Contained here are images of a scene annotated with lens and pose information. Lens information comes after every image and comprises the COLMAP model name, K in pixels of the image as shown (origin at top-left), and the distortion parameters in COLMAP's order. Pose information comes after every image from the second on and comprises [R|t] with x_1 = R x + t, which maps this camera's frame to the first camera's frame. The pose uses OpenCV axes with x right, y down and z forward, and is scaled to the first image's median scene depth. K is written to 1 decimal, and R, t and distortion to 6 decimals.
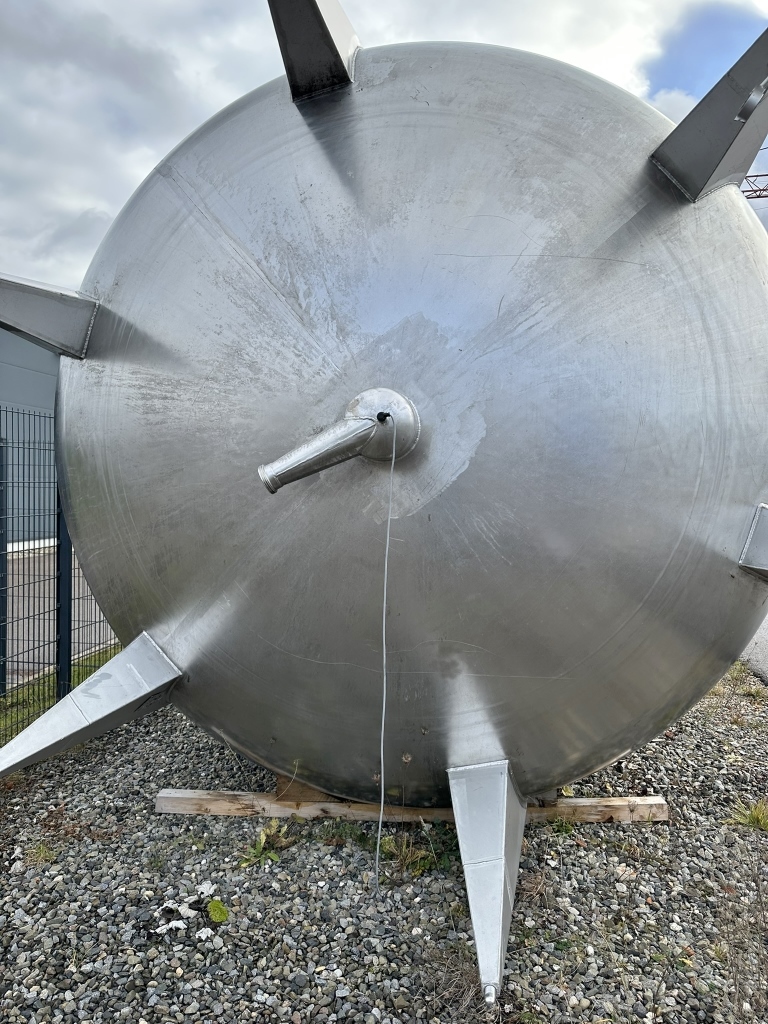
lens RADIAL K [[720.2, 0, 364.2], [0, 720.2, 505.3], [0, 0, 1]] dist [0.083159, -0.113948]
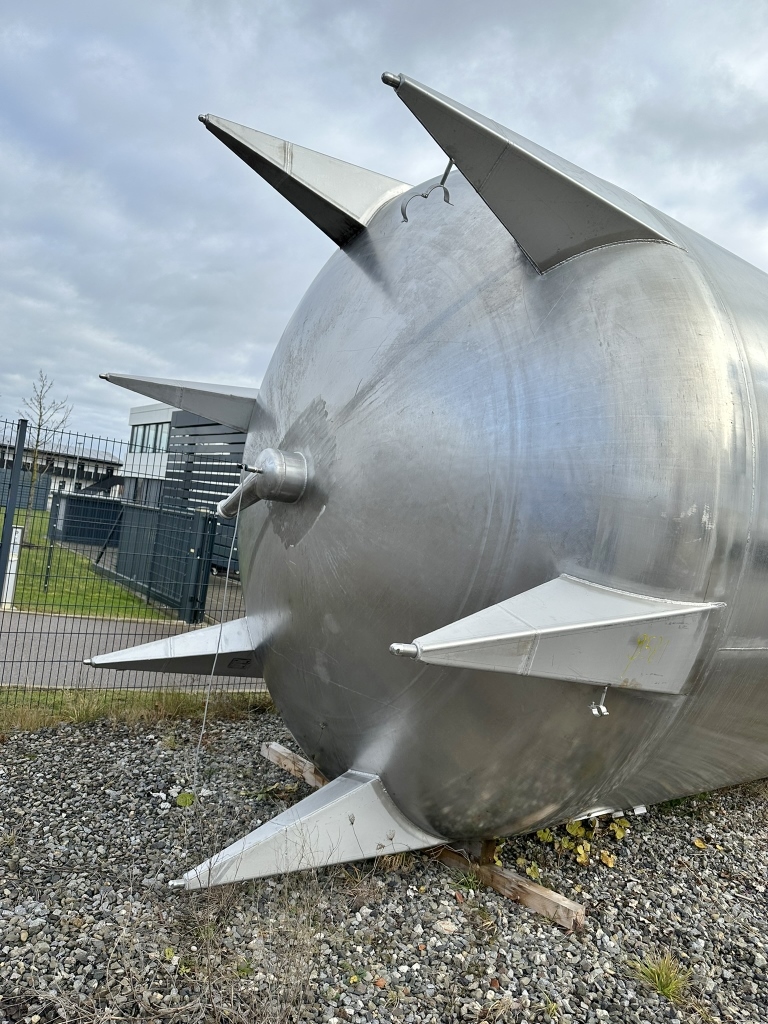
lens RADIAL K [[720.2, 0, 364.2], [0, 720.2, 505.3], [0, 0, 1]] dist [0.083159, -0.113948]
pose [[0.687036, 0.055956, -0.724465, 1.104001], [-0.134039, 0.989680, -0.050674, -0.008263], [0.714153, 0.131922, 0.687446, 0.167478]]
